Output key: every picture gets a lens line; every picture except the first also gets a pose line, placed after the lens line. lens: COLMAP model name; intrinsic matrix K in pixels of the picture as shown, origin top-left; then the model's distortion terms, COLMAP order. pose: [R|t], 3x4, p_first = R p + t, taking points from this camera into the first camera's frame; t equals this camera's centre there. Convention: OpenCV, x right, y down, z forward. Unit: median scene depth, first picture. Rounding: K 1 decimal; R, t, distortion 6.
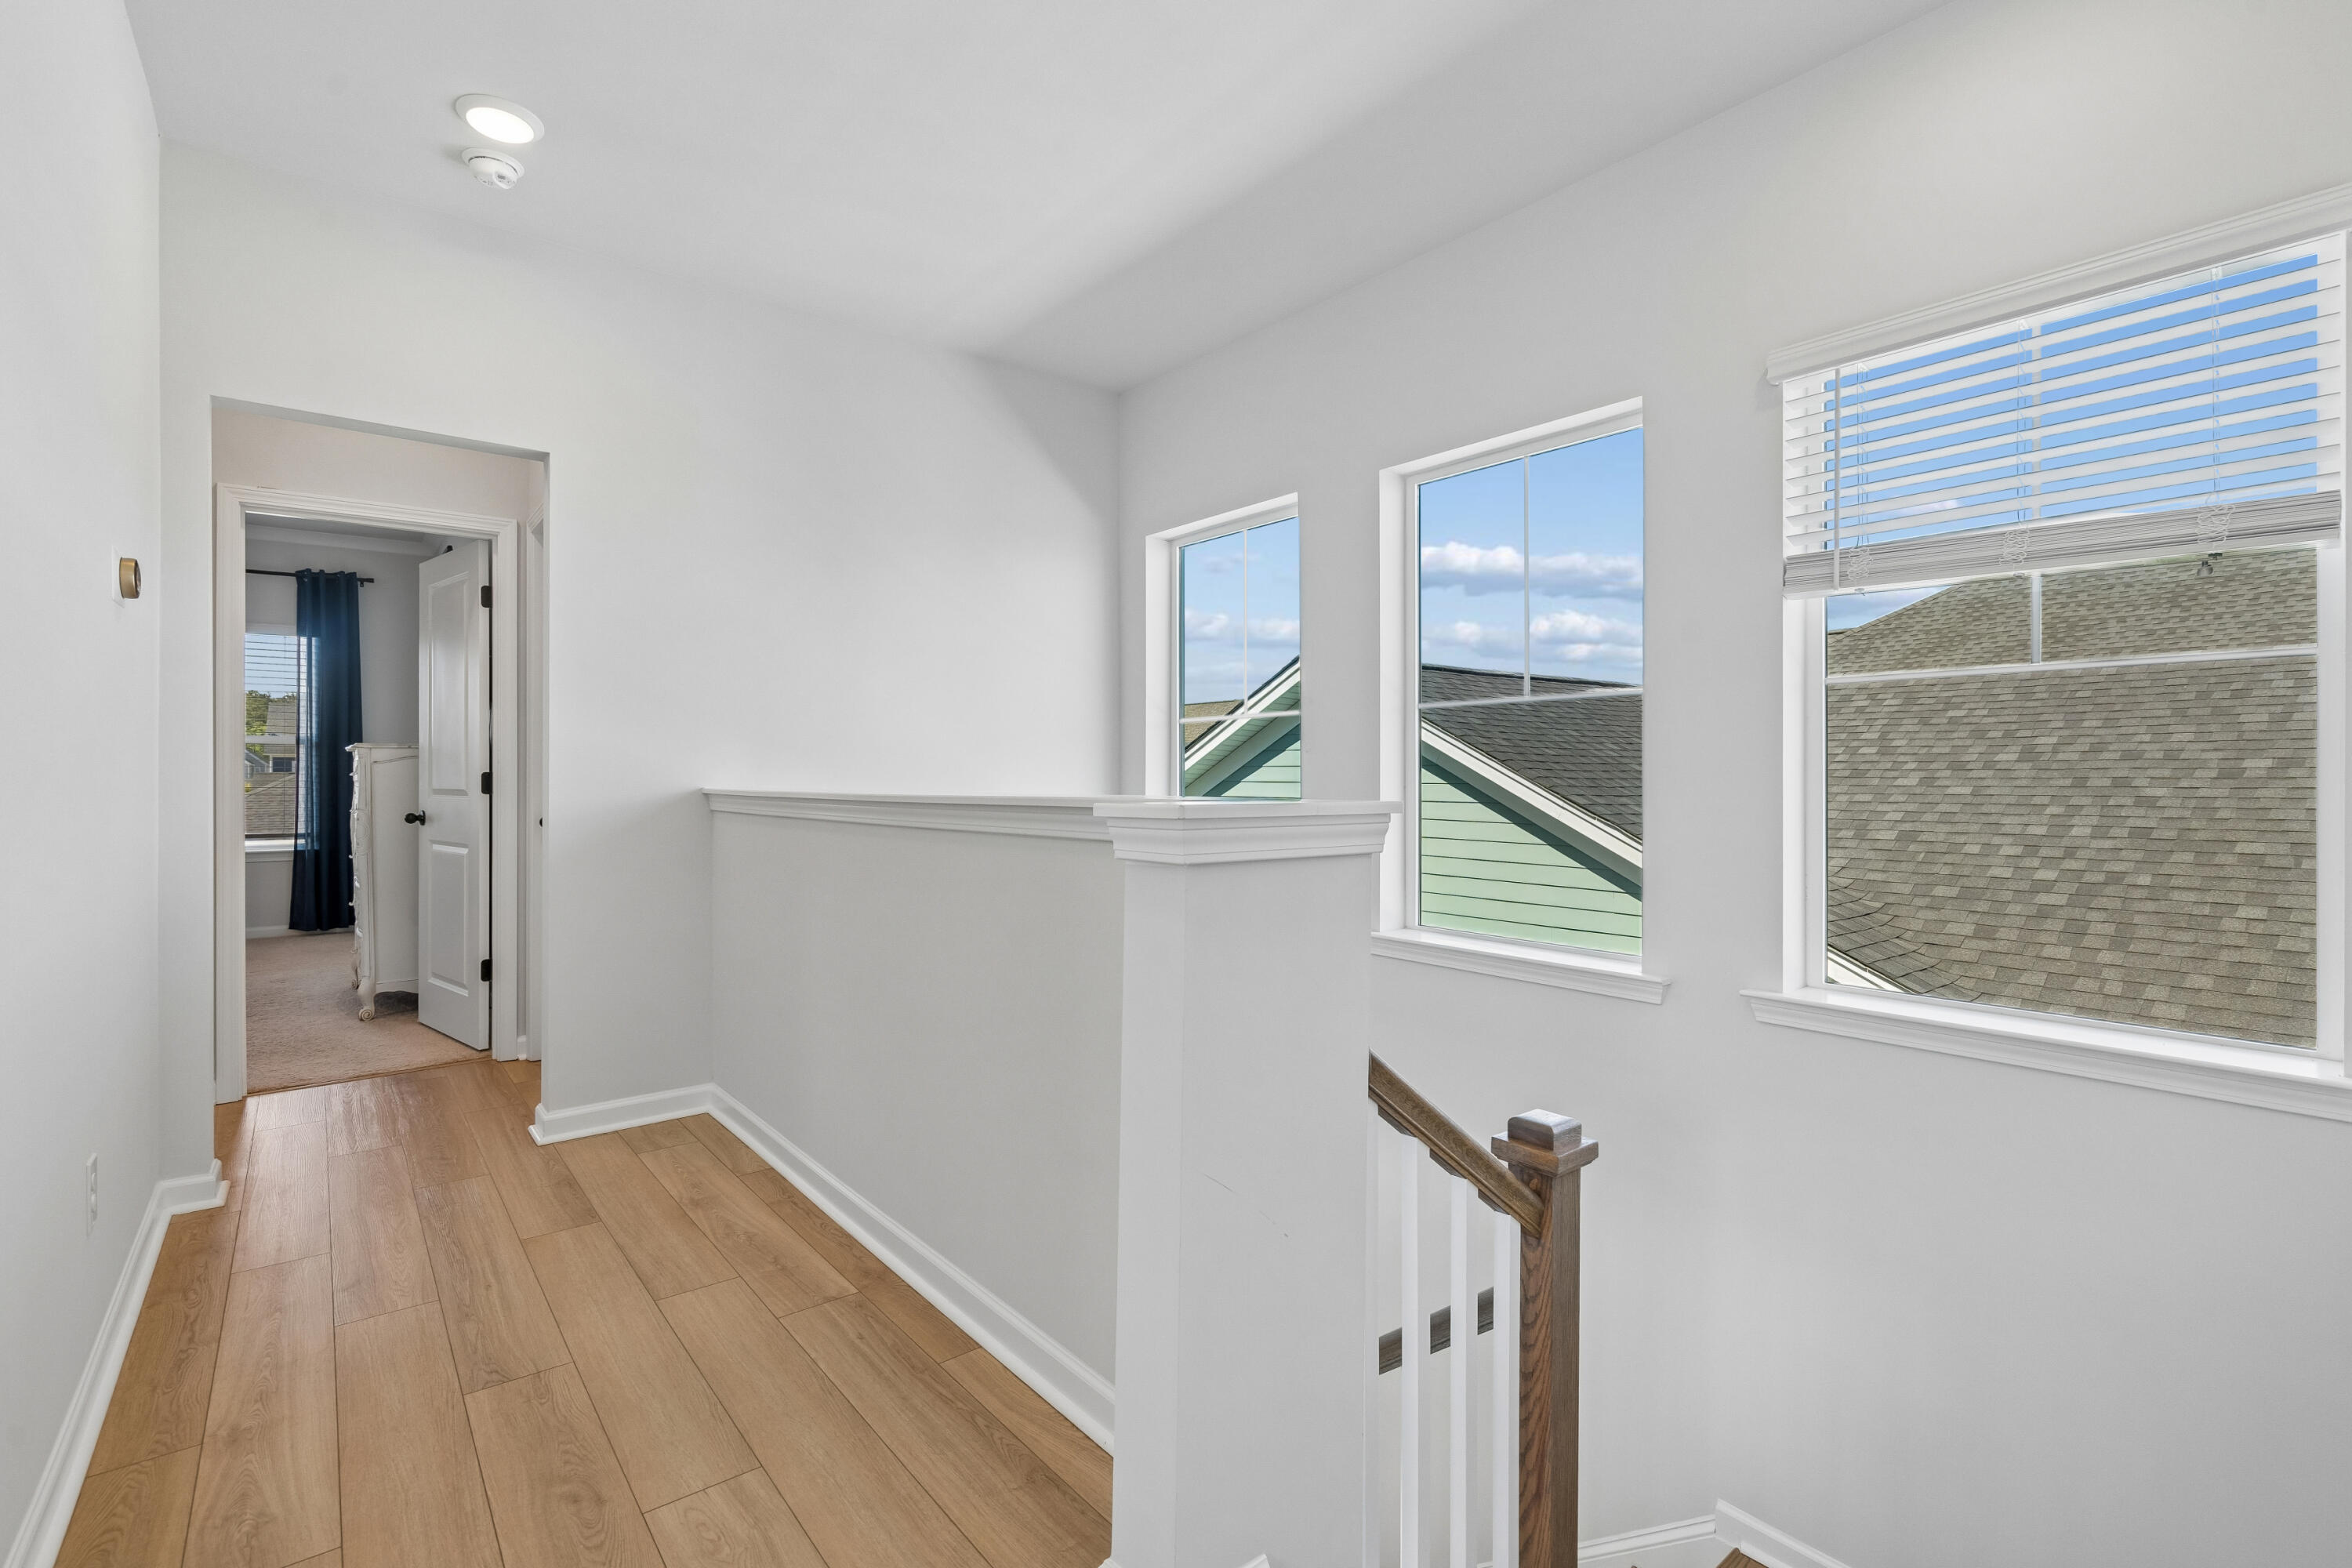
lens RADIAL K [[1055.0, 0, 1149.2], [0, 1055.0, 784.0], [0, 0, 1]] dist [-0.009450, 0.003396]
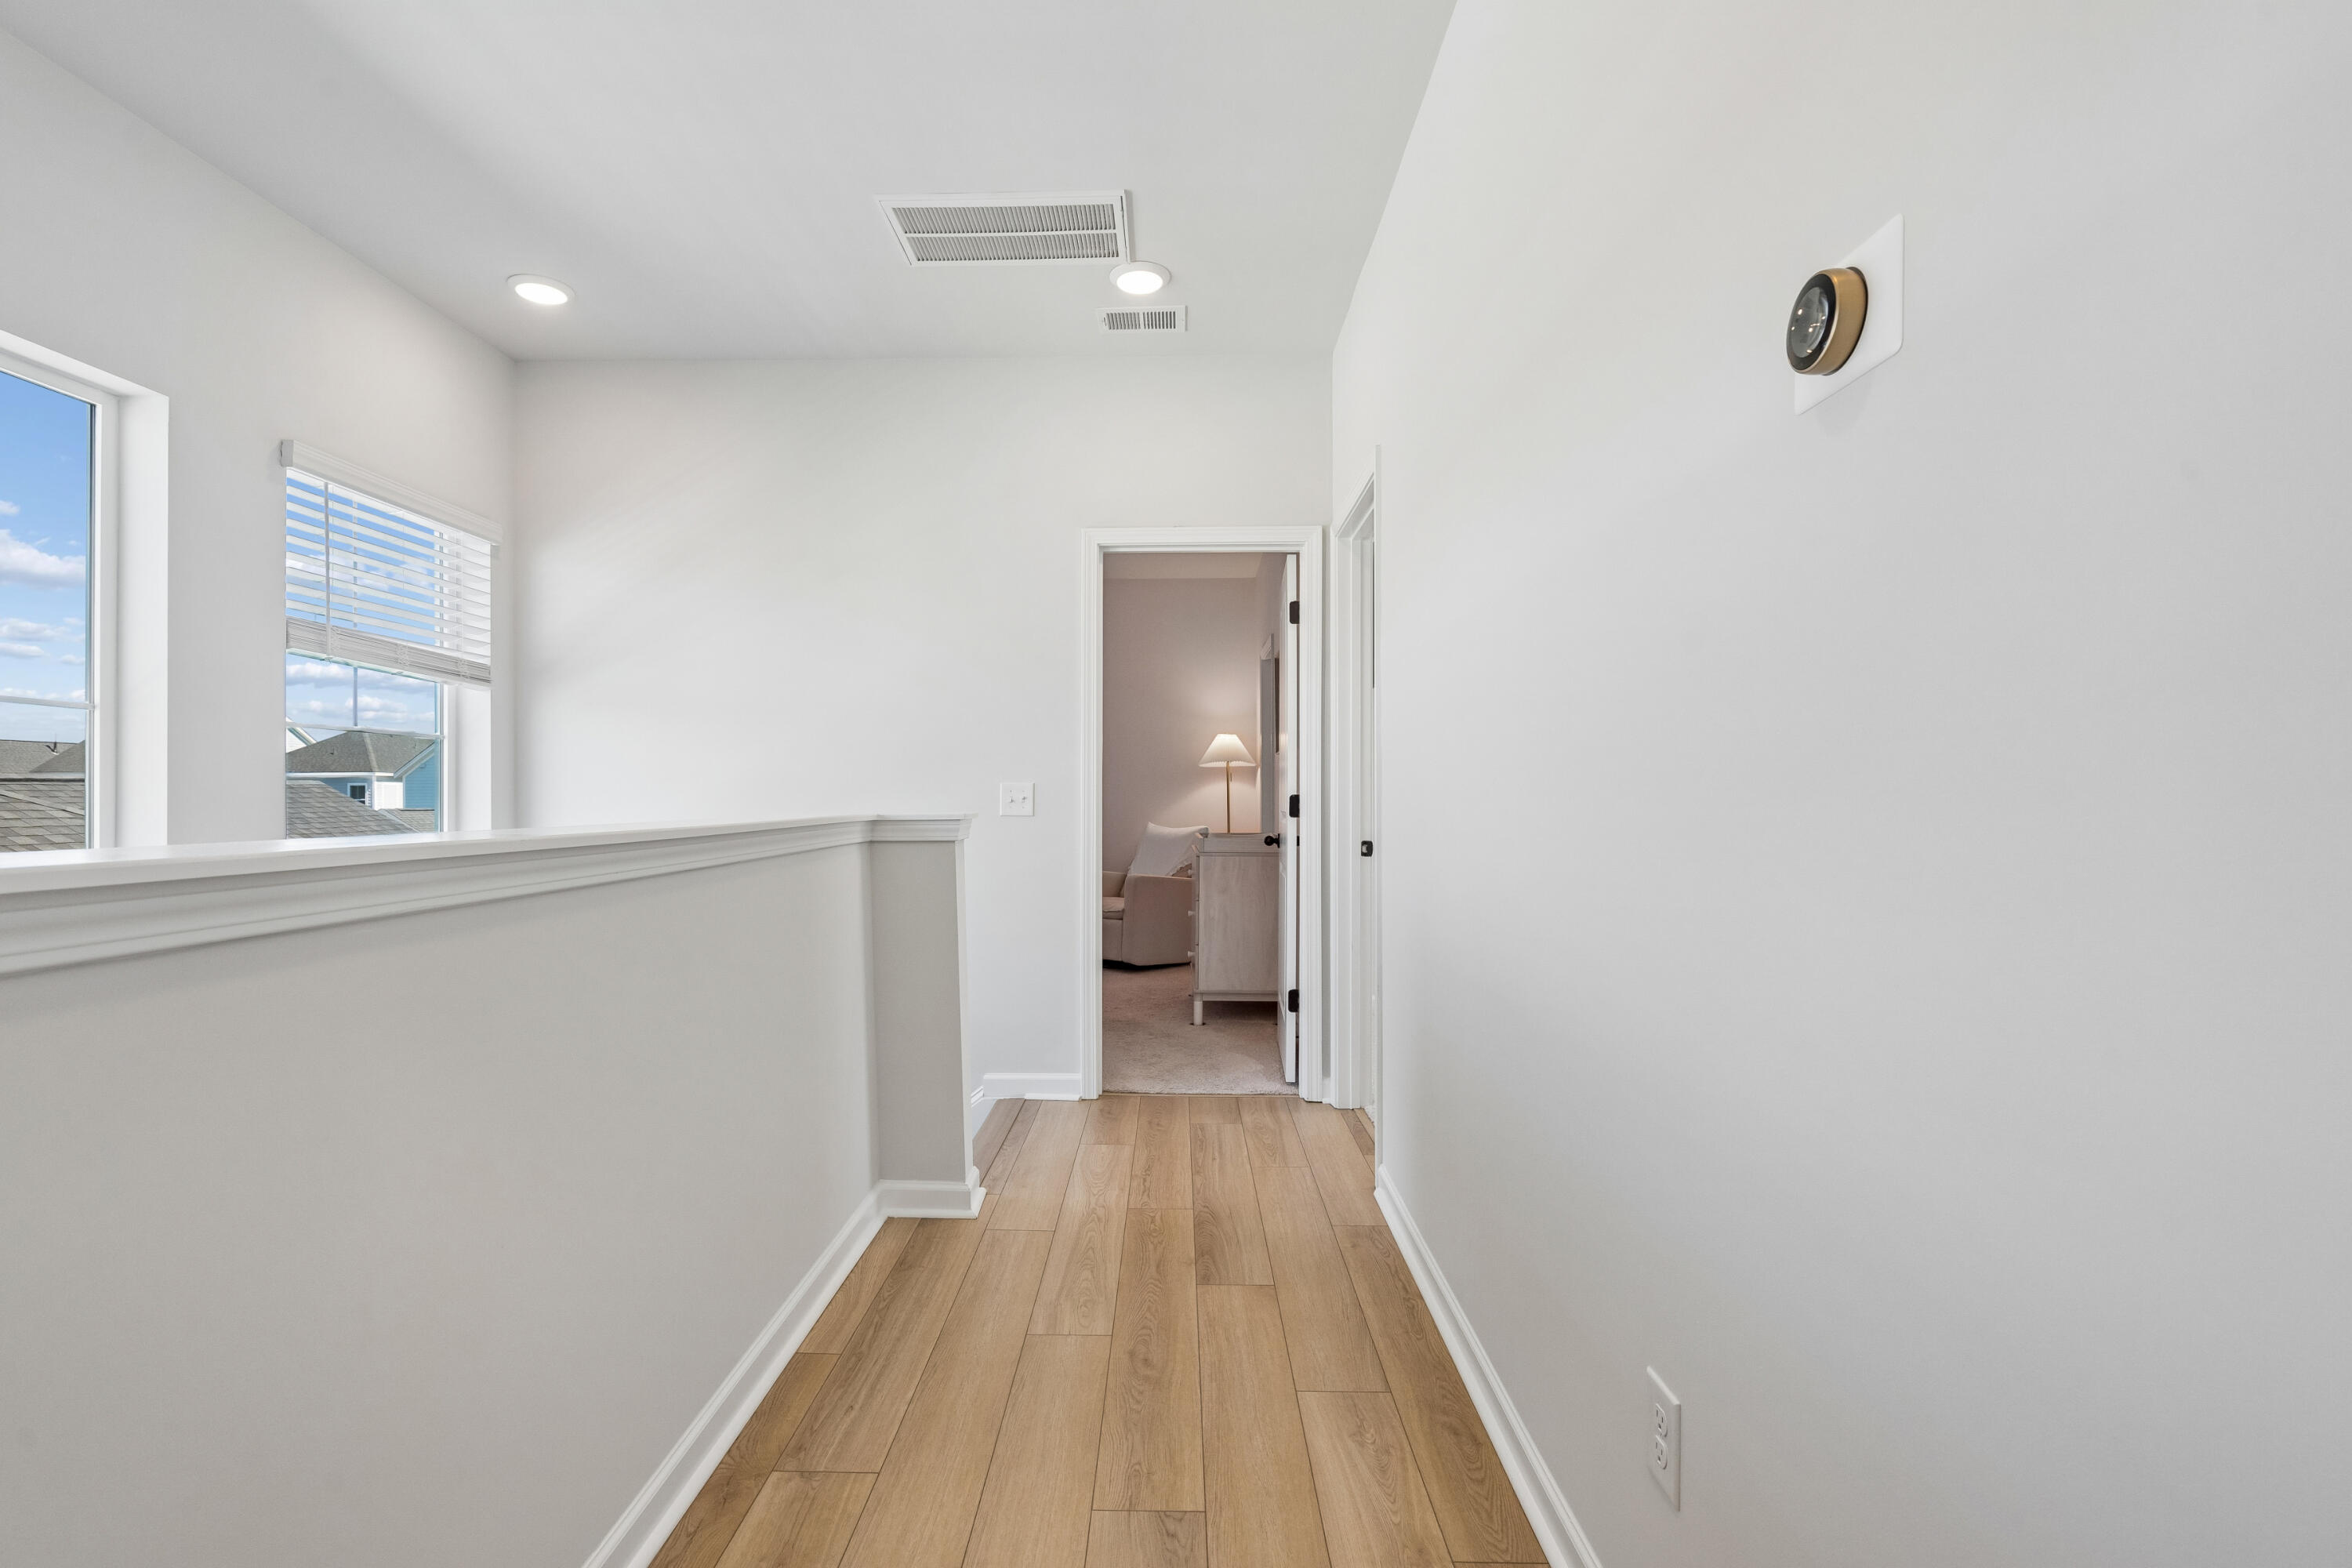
lens RADIAL K [[1055.0, 0, 1149.2], [0, 1055.0, 784.0], [0, 0, 1]] dist [-0.009450, 0.003396]
pose [[-0.766913, 0.010862, 0.641659, -1.239301], [0.008241, 0.999941, -0.007078, -0.014718], [-0.641698, -0.000140, -0.766958, 1.777924]]
